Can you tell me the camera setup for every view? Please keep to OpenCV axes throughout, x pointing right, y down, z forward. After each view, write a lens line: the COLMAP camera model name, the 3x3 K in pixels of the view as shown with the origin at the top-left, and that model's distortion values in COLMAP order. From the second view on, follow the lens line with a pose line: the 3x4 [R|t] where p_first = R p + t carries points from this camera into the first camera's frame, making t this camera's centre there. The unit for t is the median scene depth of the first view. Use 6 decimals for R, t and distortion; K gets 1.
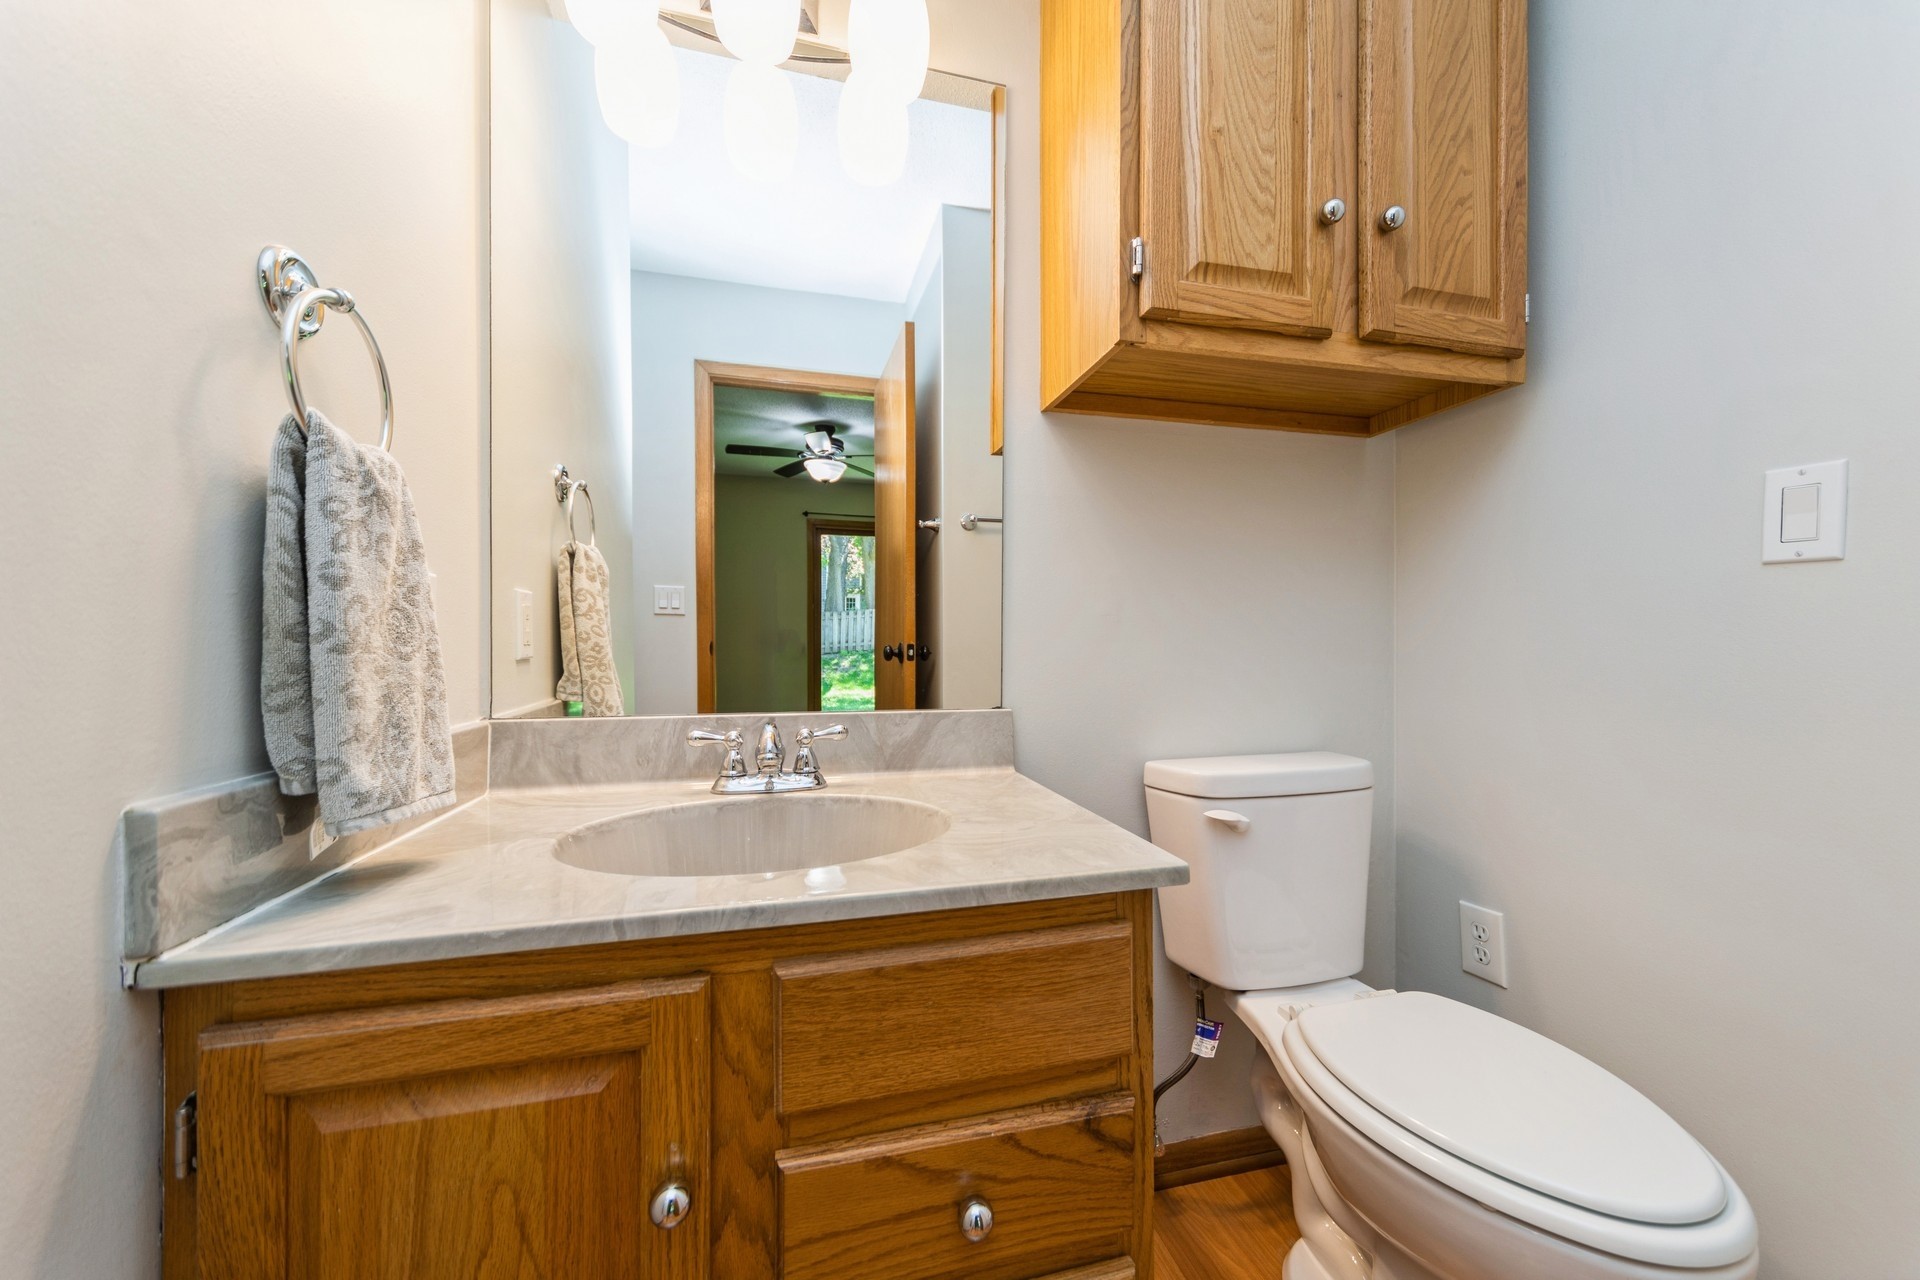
lens RADIAL K [[721.9, 0, 969.2], [0, 721.9, 646.7], [0, 0, 1]] dist [-0.002782, 0.001588]
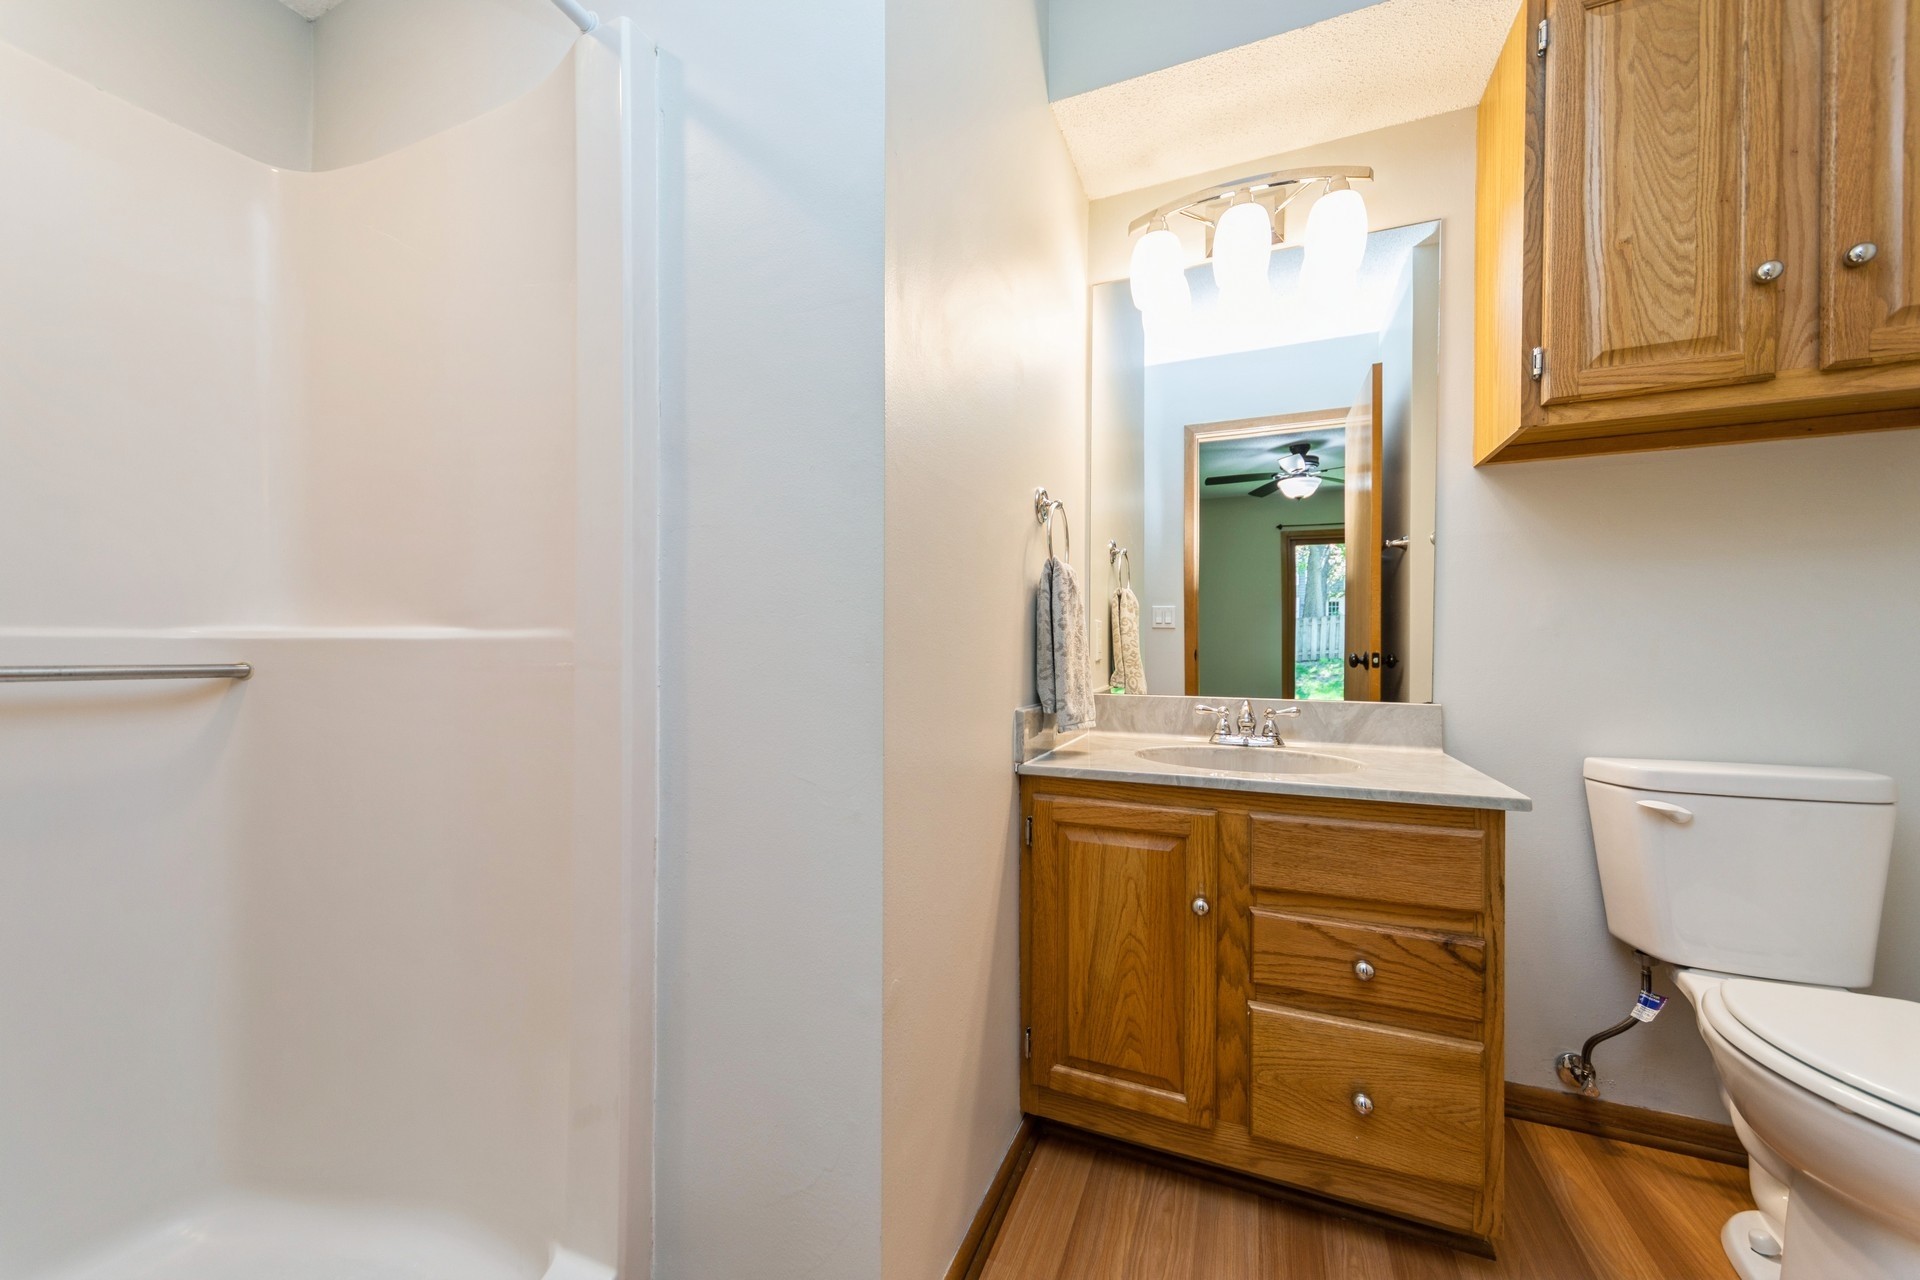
lens RADIAL K [[721.9, 0, 961.0], [0, 721.9, 654.8], [0, 0, 1]] dist [-0.002782, 0.001588]
pose [[0.801364, 0.007577, -0.598129, 0.172941], [-0.006136, 0.999971, 0.004447, -0.002507], [0.598145, 0.000106, 0.801388, -0.664429]]
